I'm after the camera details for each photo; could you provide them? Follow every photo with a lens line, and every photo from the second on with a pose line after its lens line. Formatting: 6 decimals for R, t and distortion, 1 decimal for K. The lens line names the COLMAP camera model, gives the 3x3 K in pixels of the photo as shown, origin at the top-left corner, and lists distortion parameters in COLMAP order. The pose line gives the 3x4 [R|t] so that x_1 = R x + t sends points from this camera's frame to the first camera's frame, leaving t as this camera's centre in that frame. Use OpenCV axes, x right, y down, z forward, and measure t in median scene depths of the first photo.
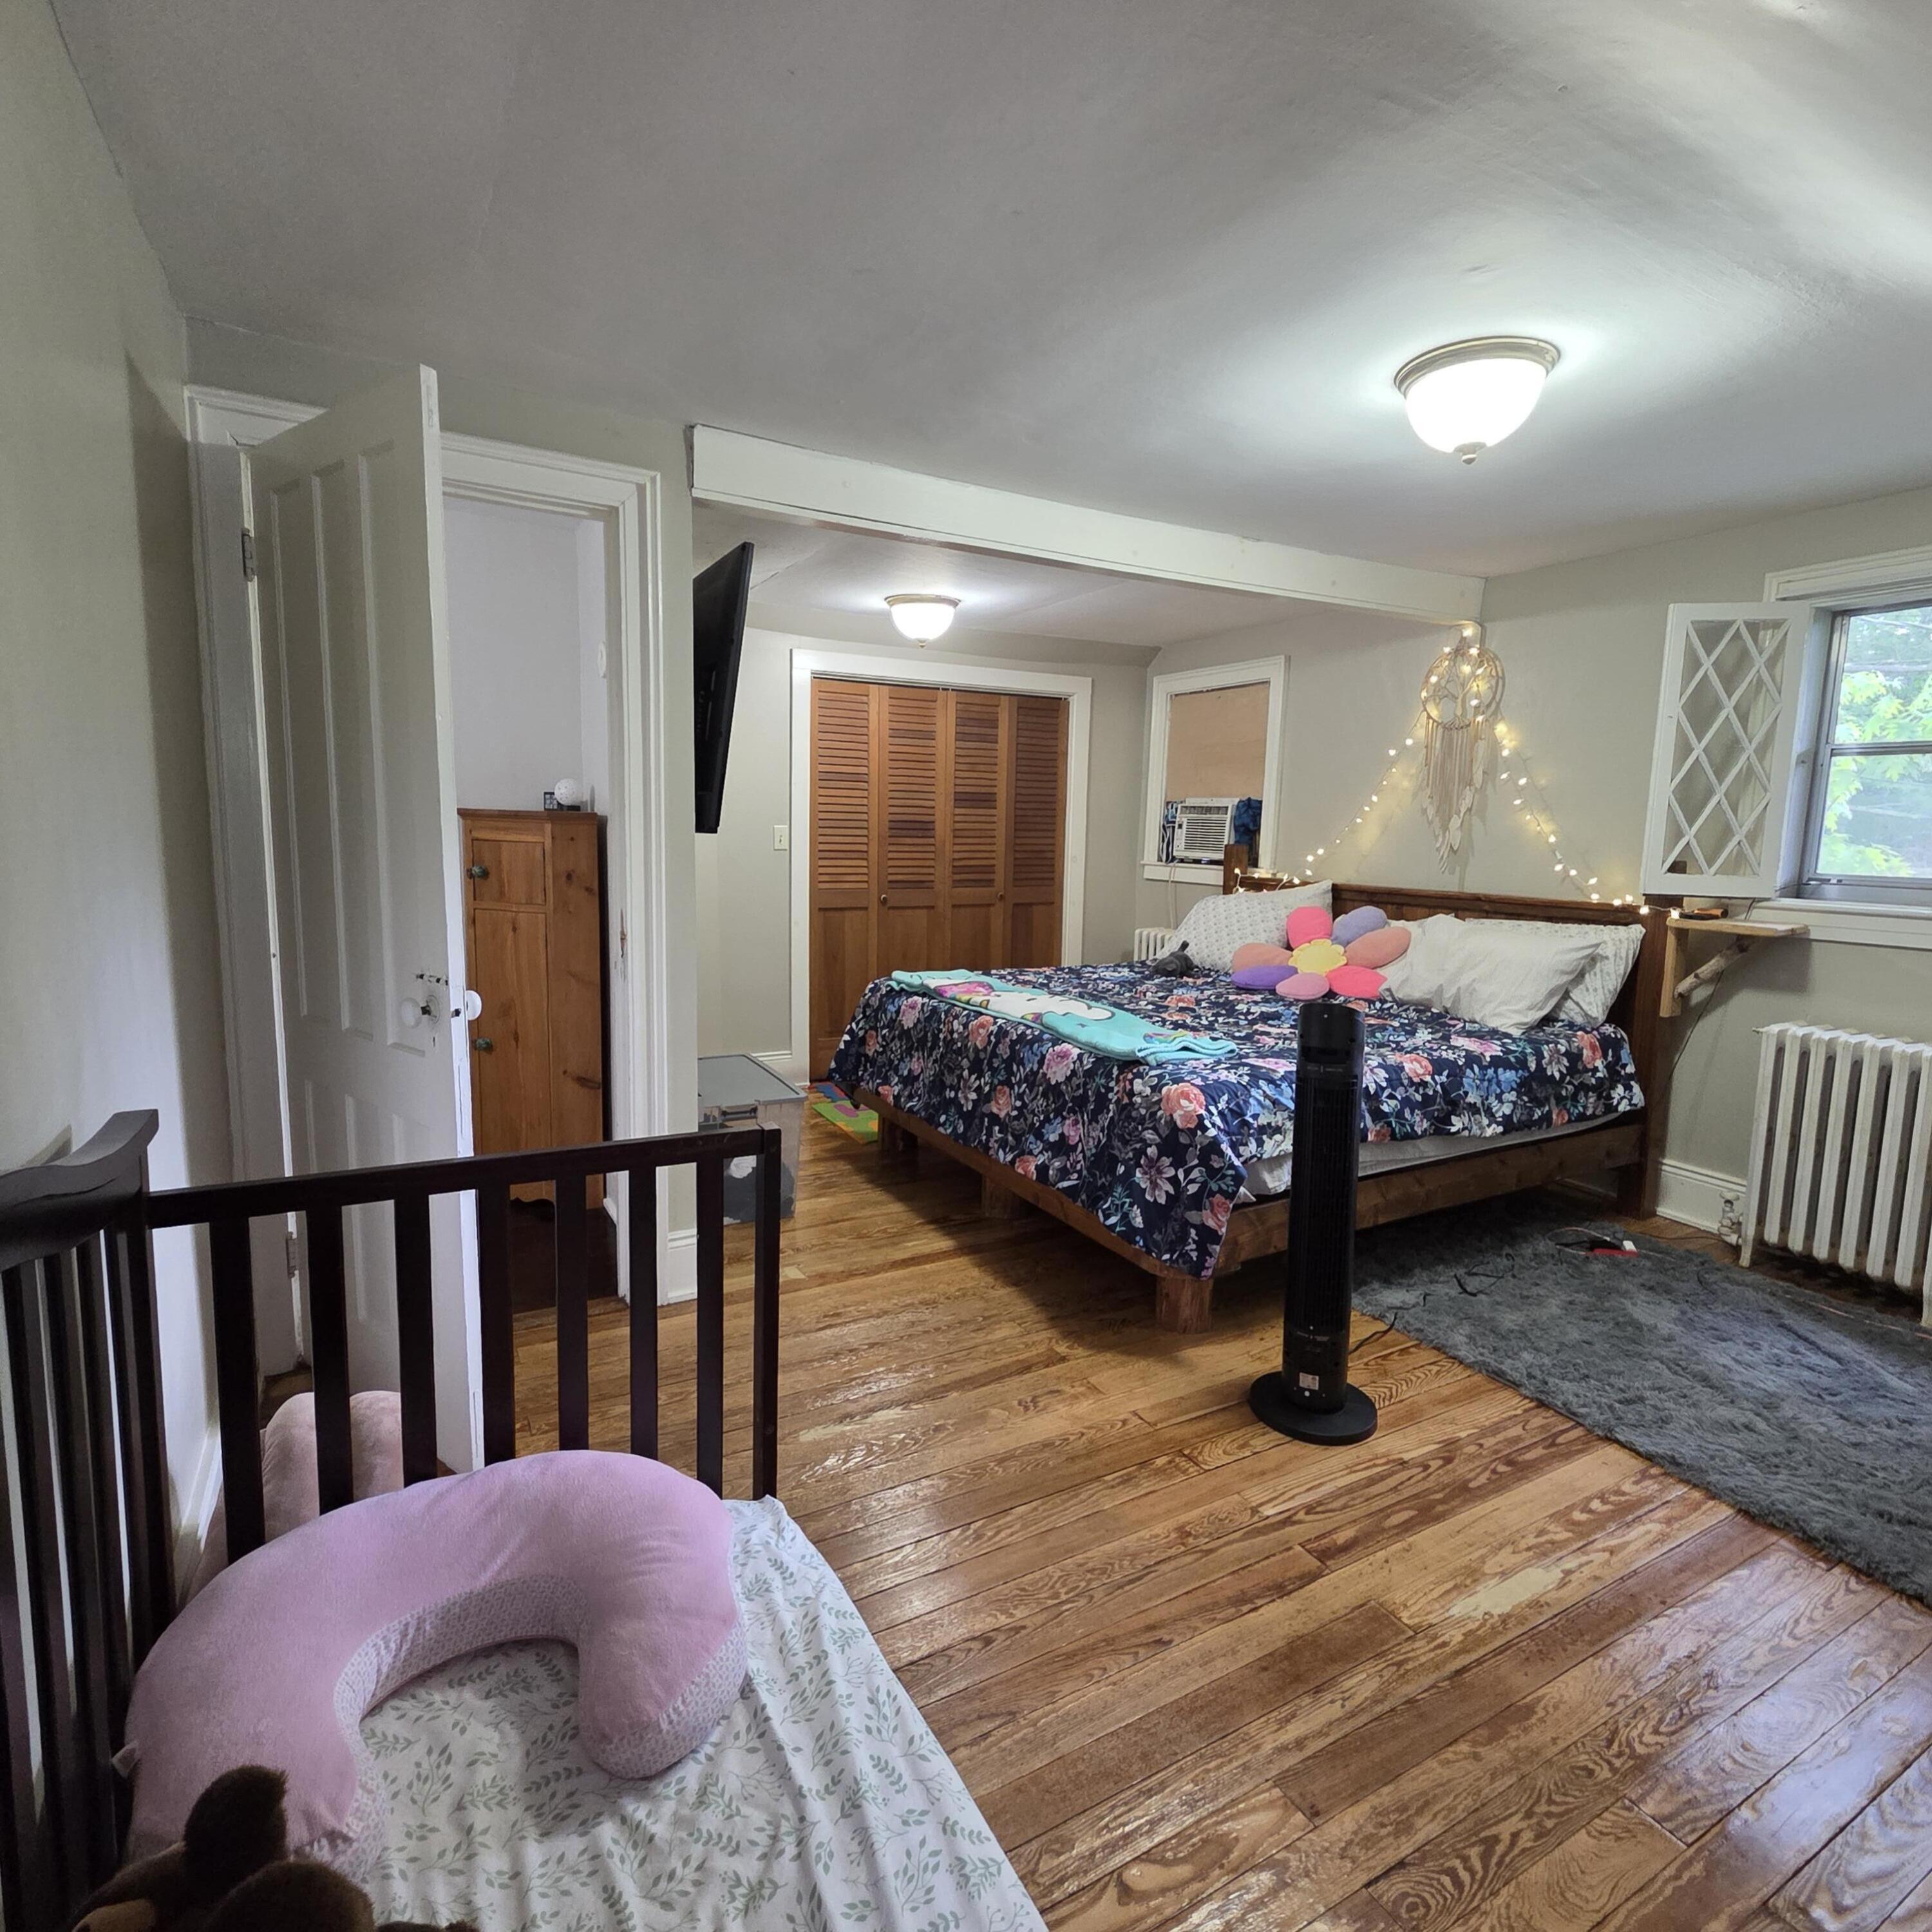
lens RADIAL K [[1050.6, 0, 960.0], [0, 1050.6, 960.4], [0, 0, 1]] dist [0.001898, 0.000538]
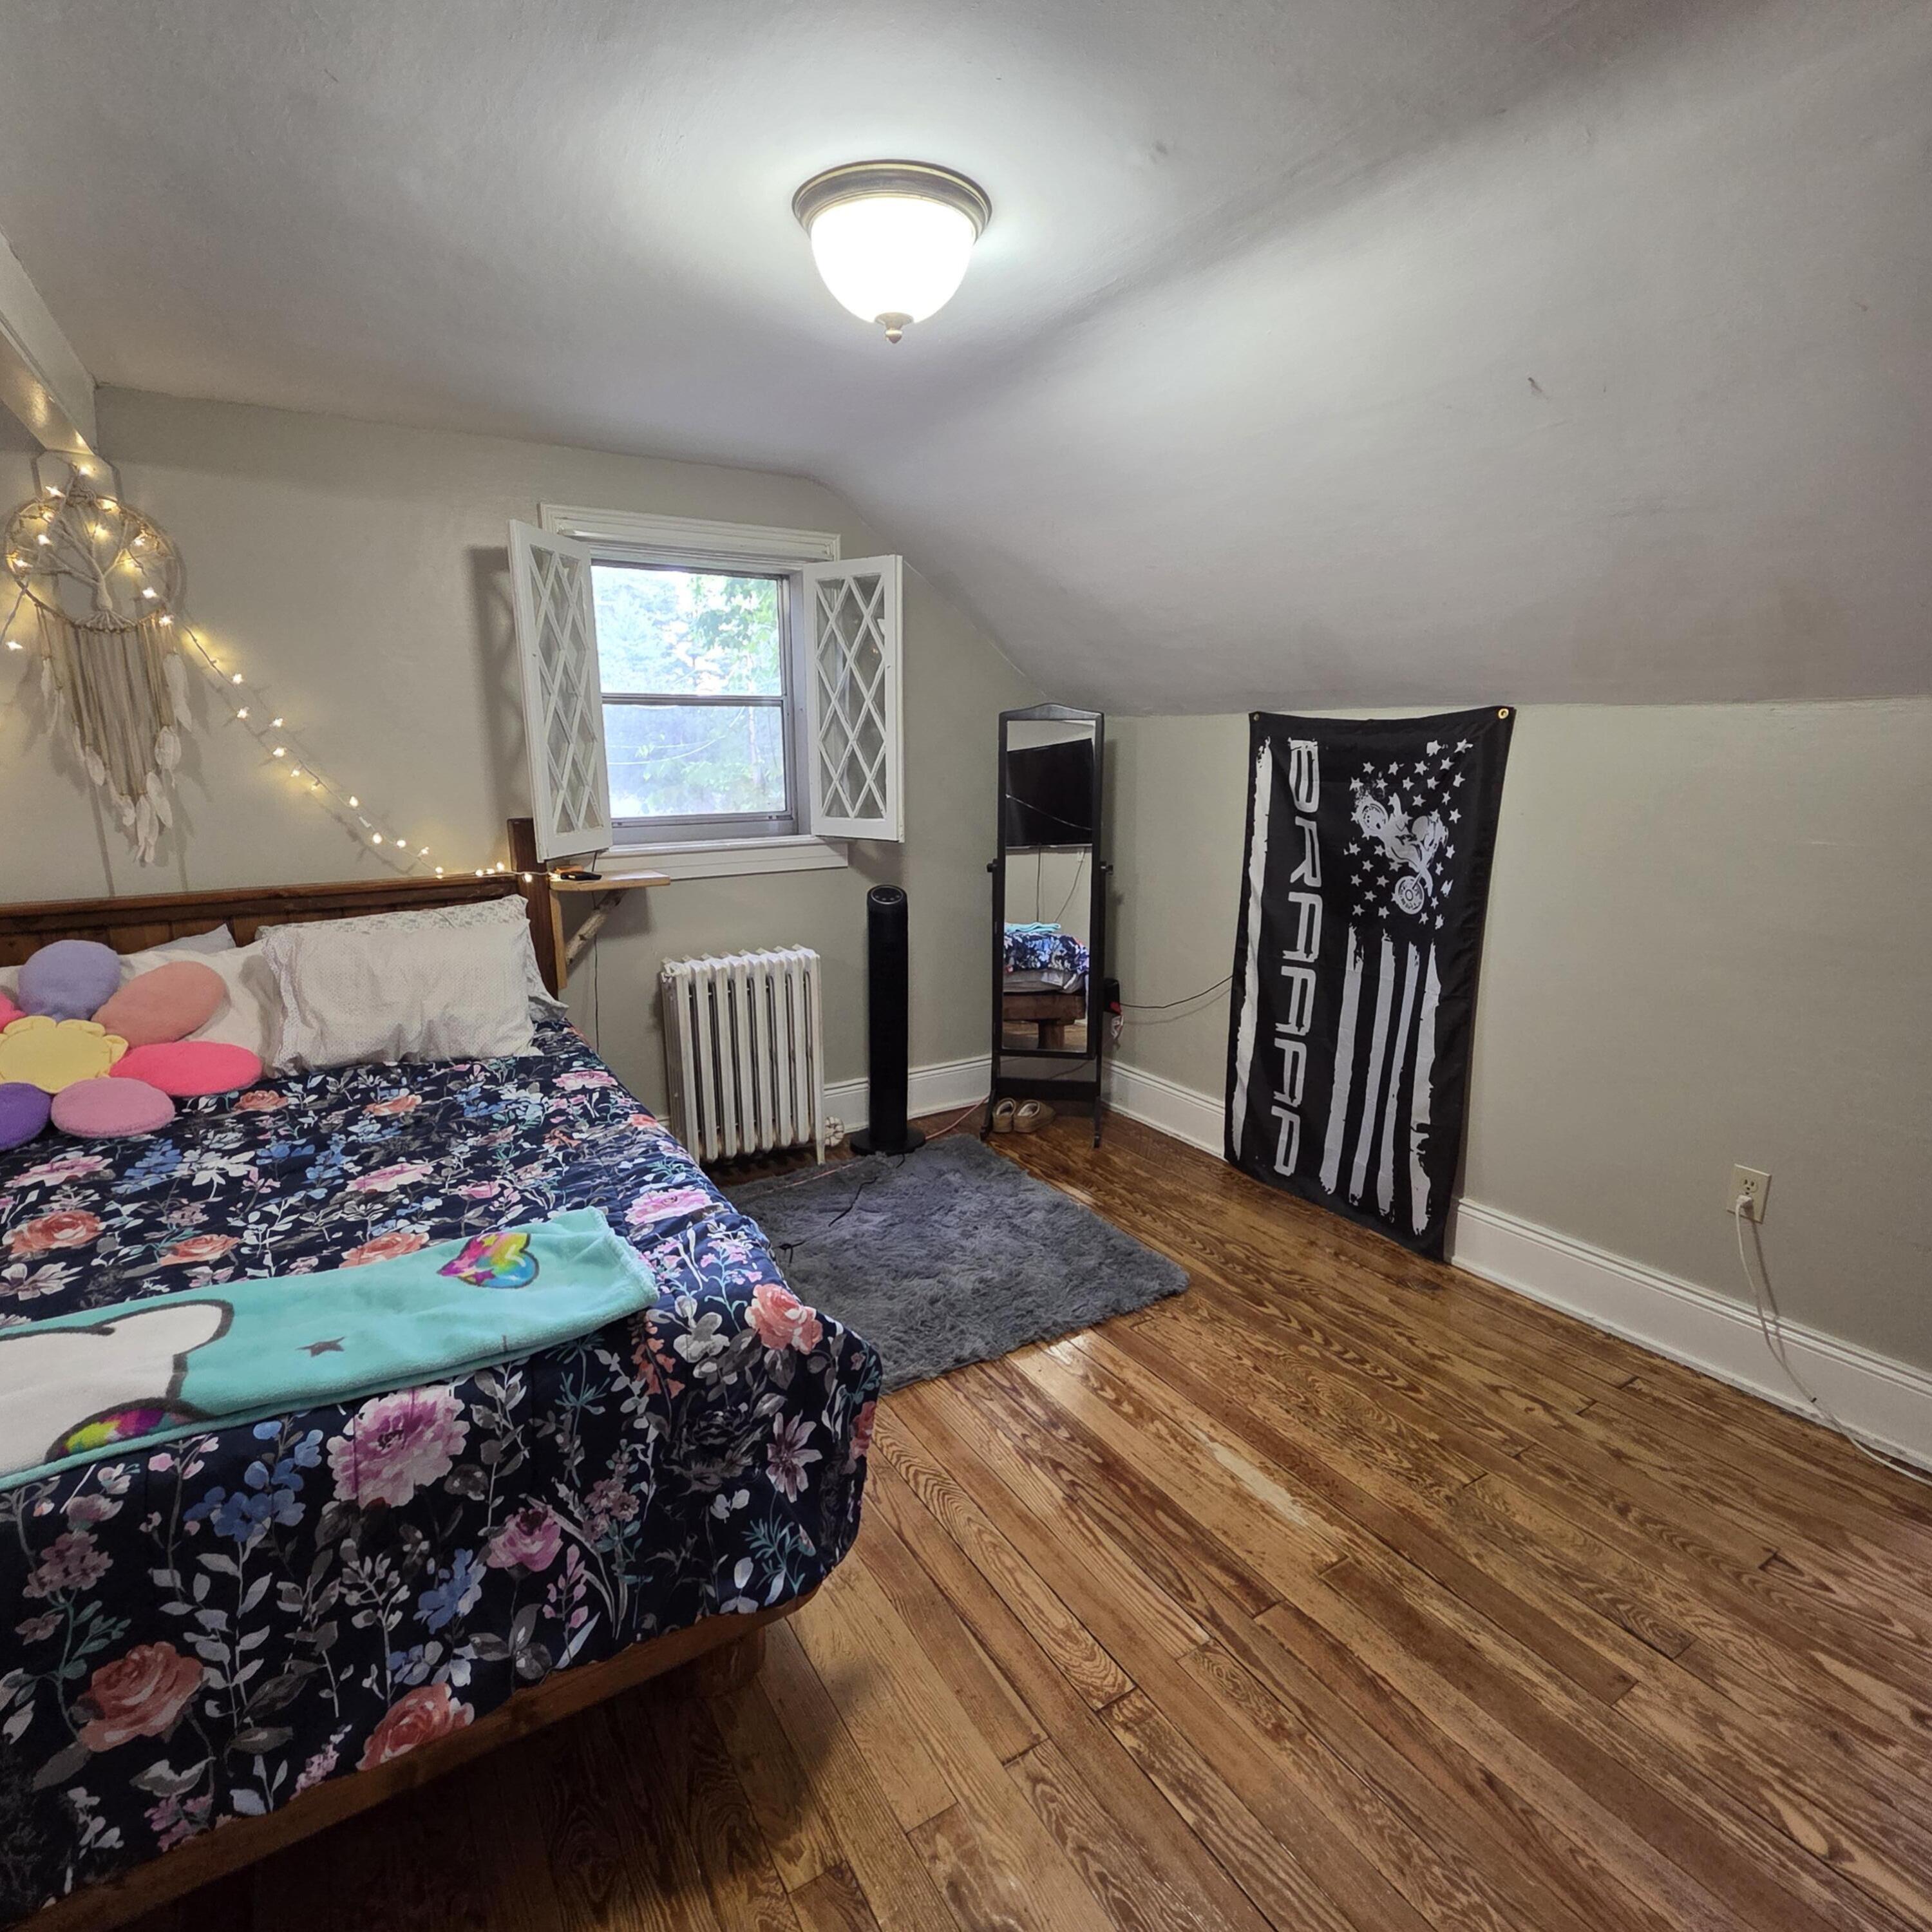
lens RADIAL K [[1050.6, 0, 959.2], [0, 1050.6, 974.1], [0, 0, 1]] dist [0.001898, 0.000538]
pose [[-0.039652, -0.235304, 0.971113, -0.278478], [0.137652, 0.961324, 0.238553, -0.153558], [-0.989687, 0.143135, -0.005728, 0.780223]]
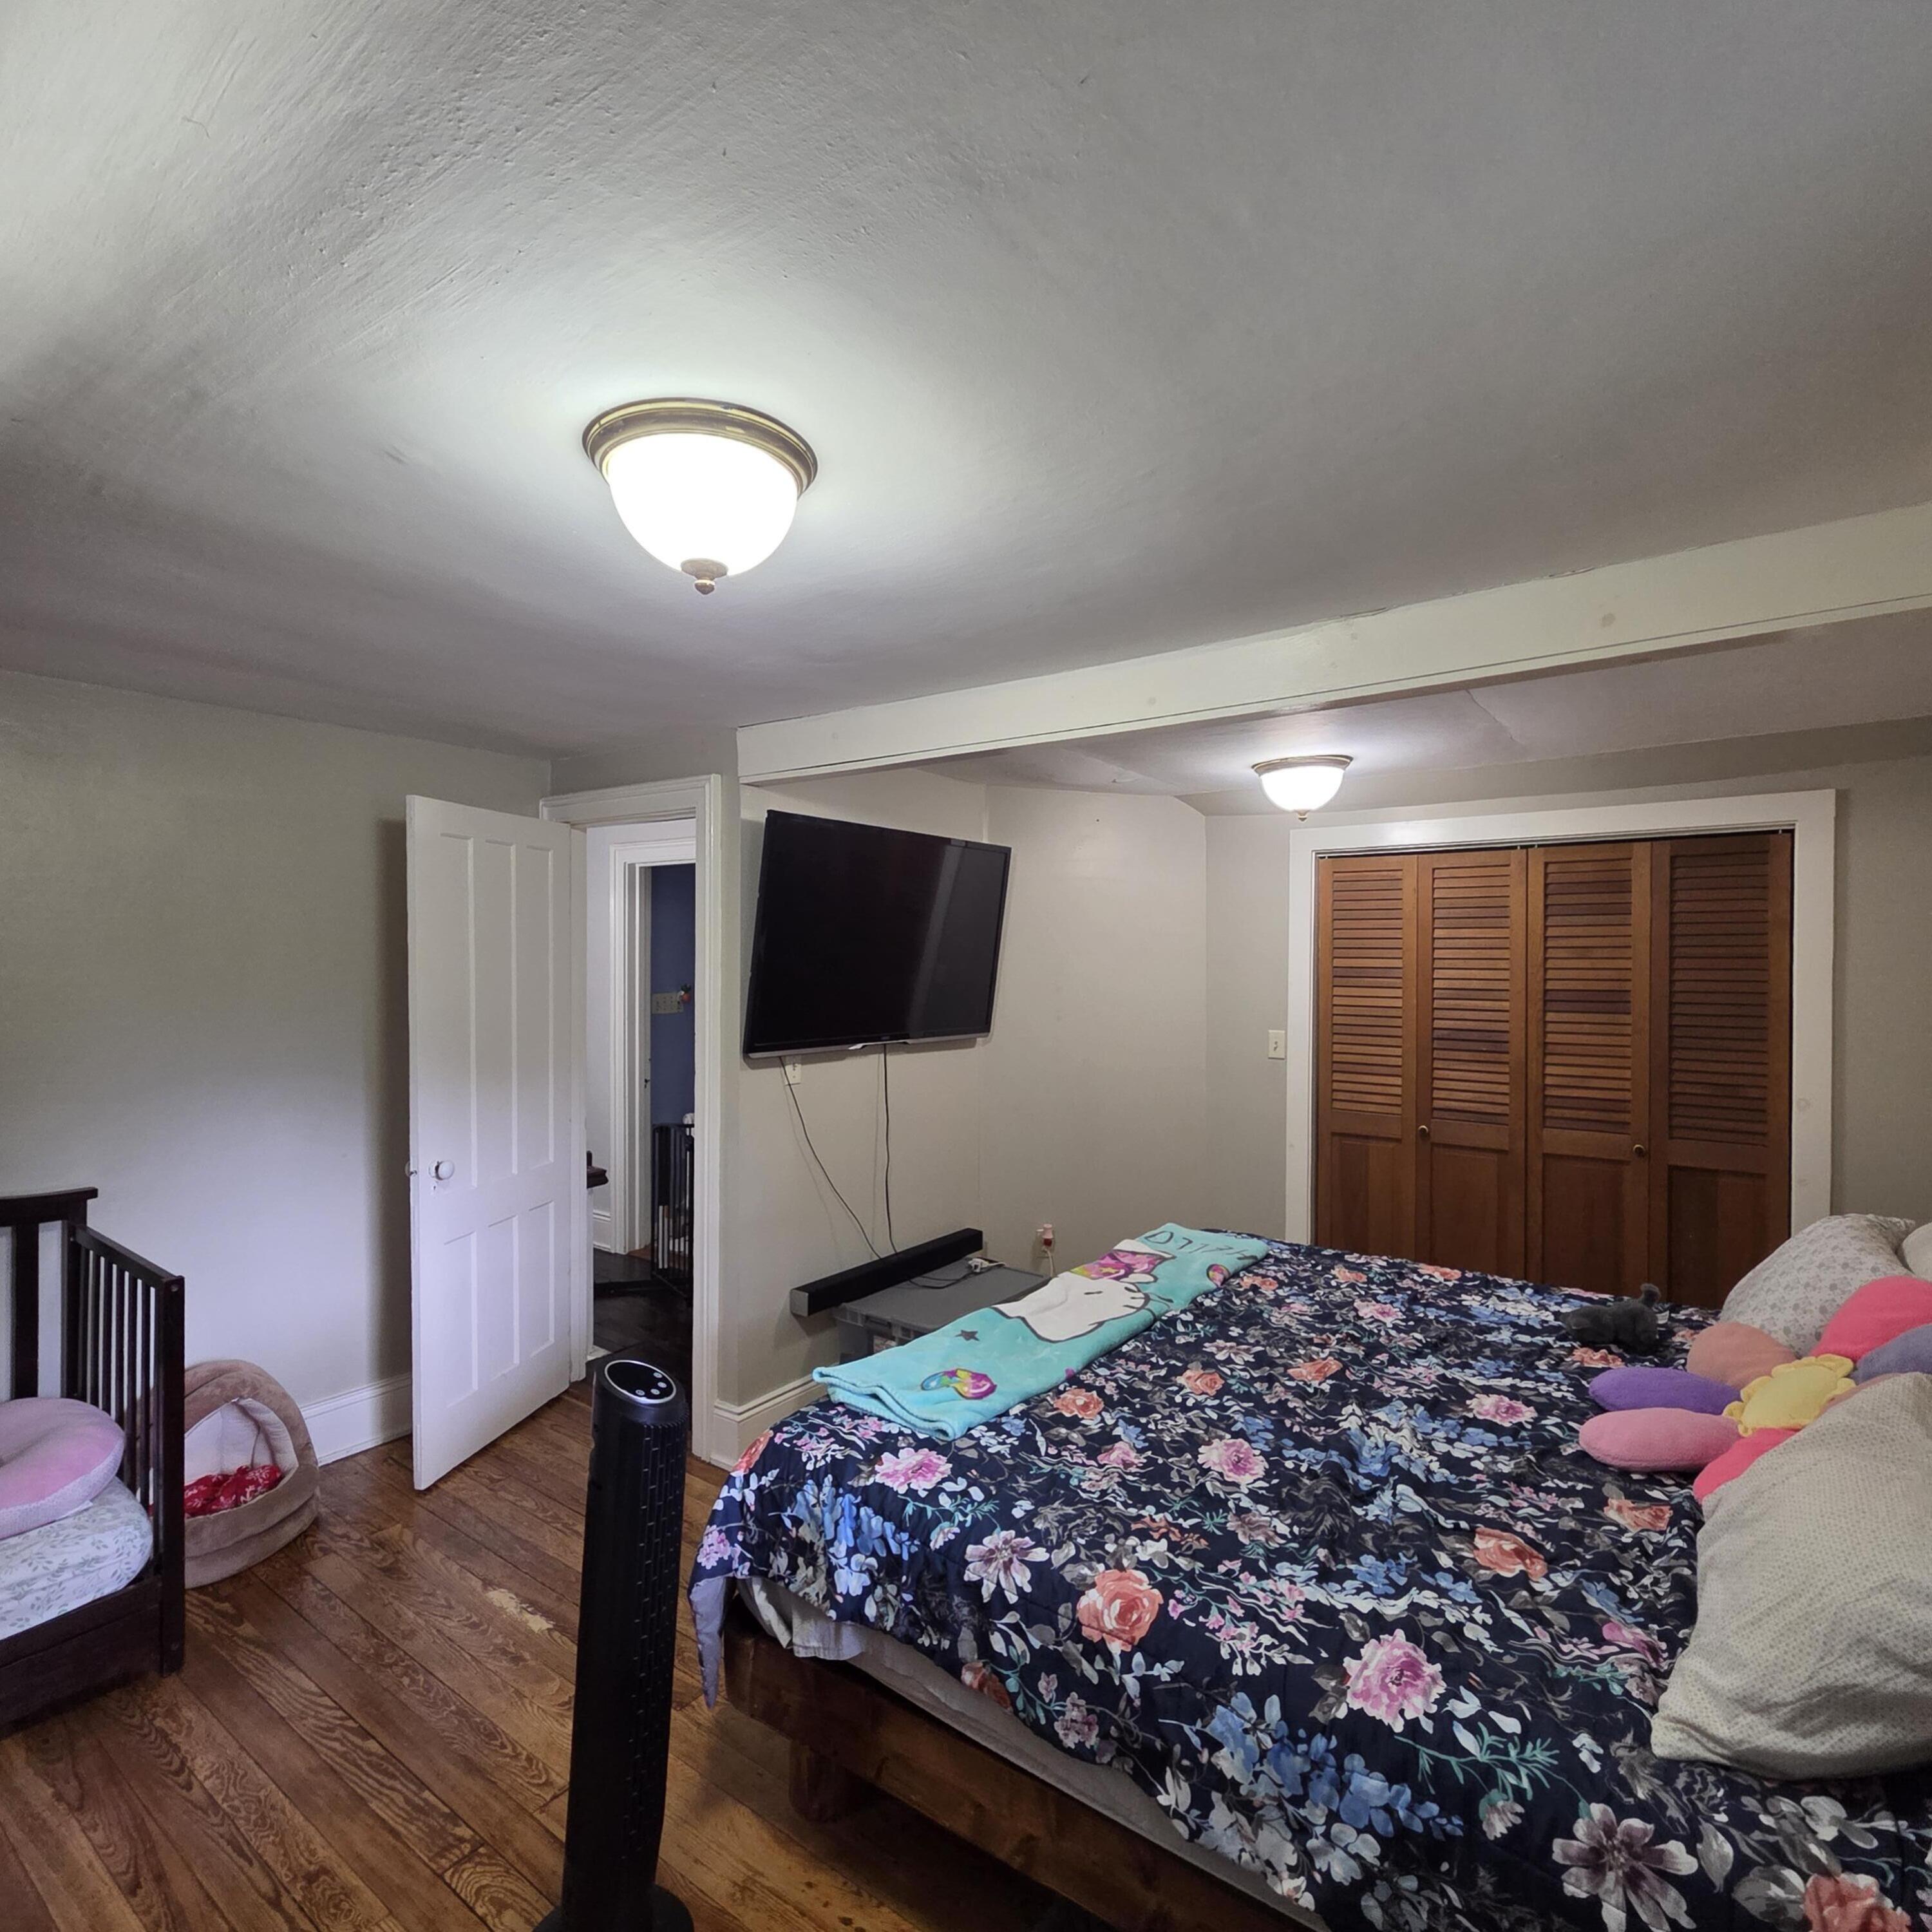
lens RADIAL K [[1050.6, 0, 964.8], [0, 1050.6, 964.3], [0, 0, 1]] dist [0.001898, 0.000538]
pose [[0.420879, -0.010556, -0.907055, 0.867381], [-0.114049, 0.991382, -0.064457, -0.166284], [0.899919, 0.130577, 0.416048, 0.687773]]
